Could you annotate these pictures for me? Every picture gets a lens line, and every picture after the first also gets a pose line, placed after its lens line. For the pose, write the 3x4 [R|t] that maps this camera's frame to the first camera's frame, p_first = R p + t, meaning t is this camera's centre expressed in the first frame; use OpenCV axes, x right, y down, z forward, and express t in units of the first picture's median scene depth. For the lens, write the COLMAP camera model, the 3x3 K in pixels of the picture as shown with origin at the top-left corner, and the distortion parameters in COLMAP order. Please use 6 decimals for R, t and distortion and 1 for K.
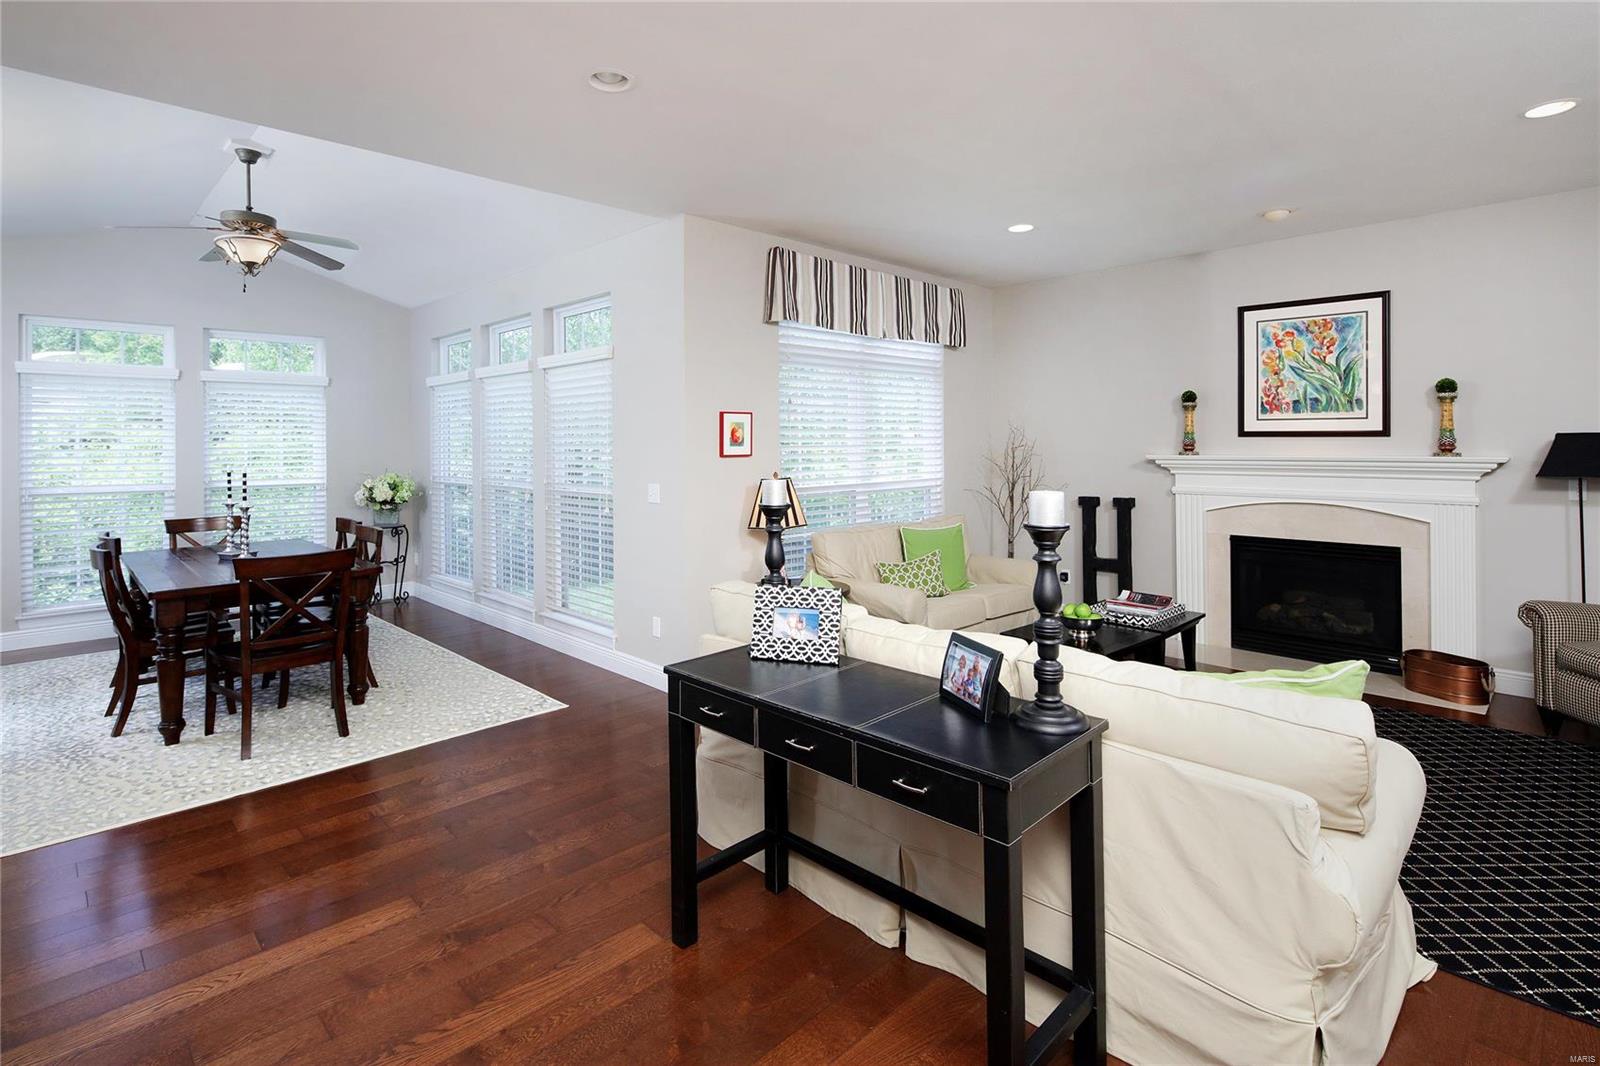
lens RADIAL K [[779.3, 0, 750.3], [0, 779.3, 440.6], [0, 0, 1]] dist [0.002093, -0.005710]
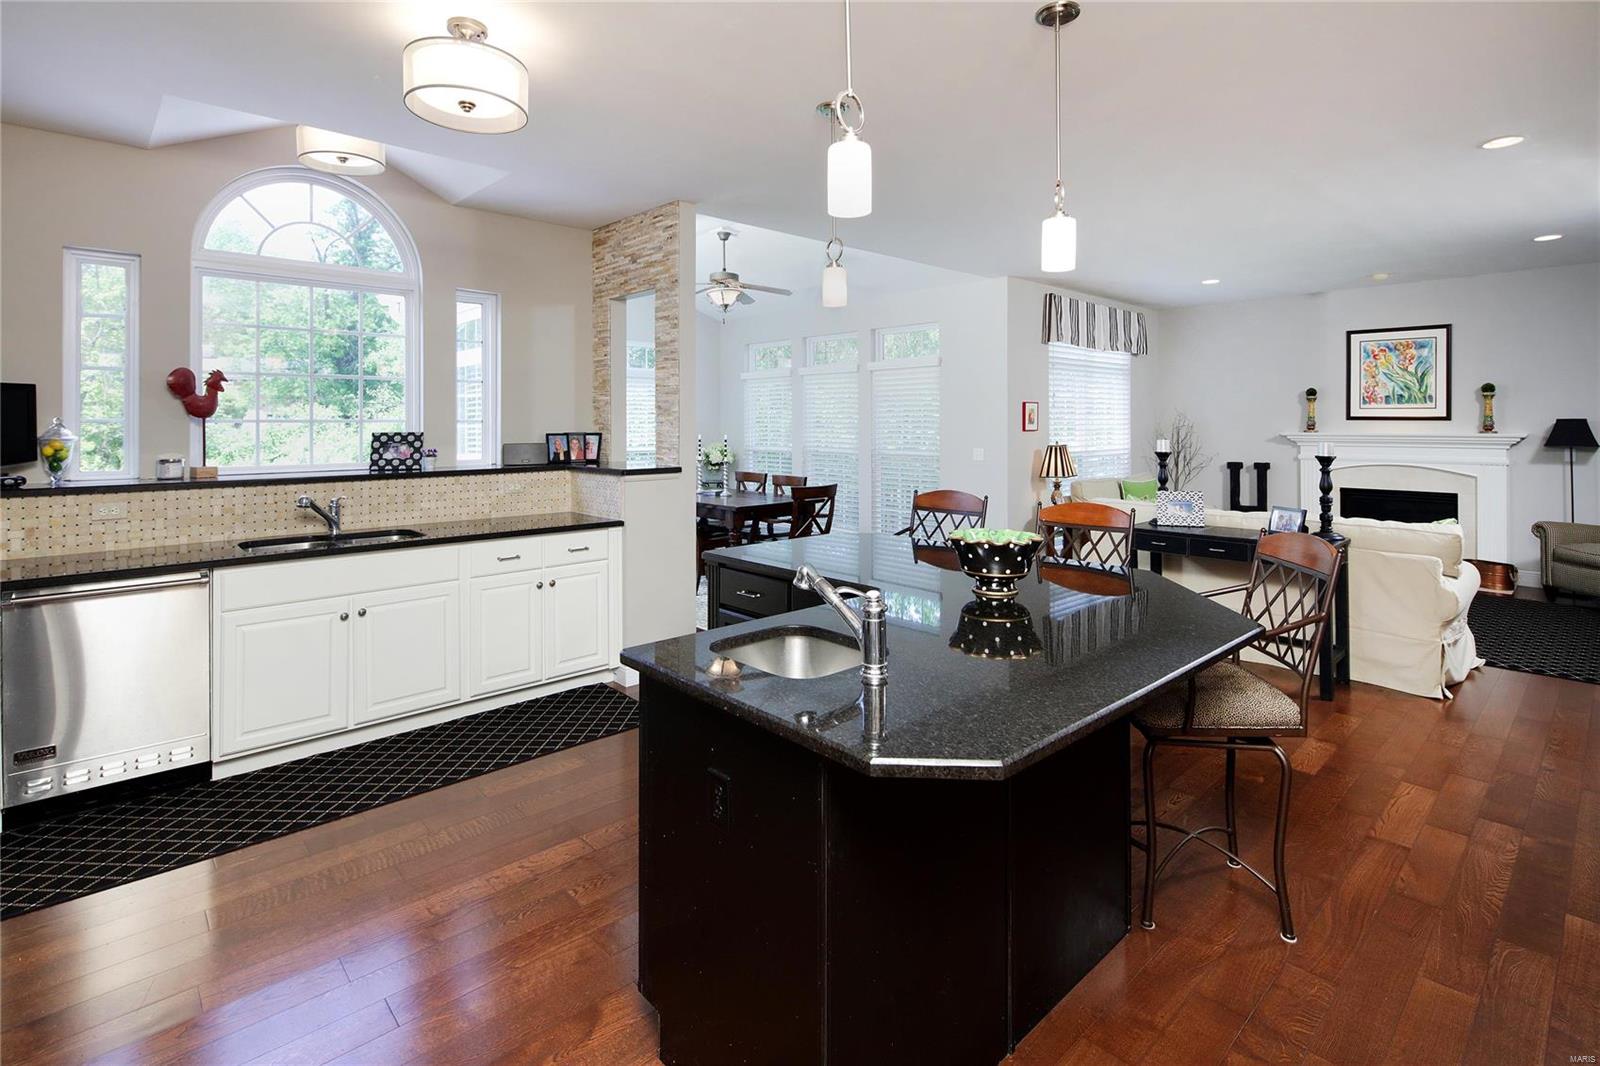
lens RADIAL K [[779.3, 0, 799.9], [0, 779.3, 421.1], [0, 0, 1]] dist [0.002093, -0.005710]
pose [[0.999944, 0.006013, 0.008660, -0.440311], [-0.006011, 0.999982, -0.000228, 0.003813], [-0.008662, 0.000176, 0.999962, -0.483690]]
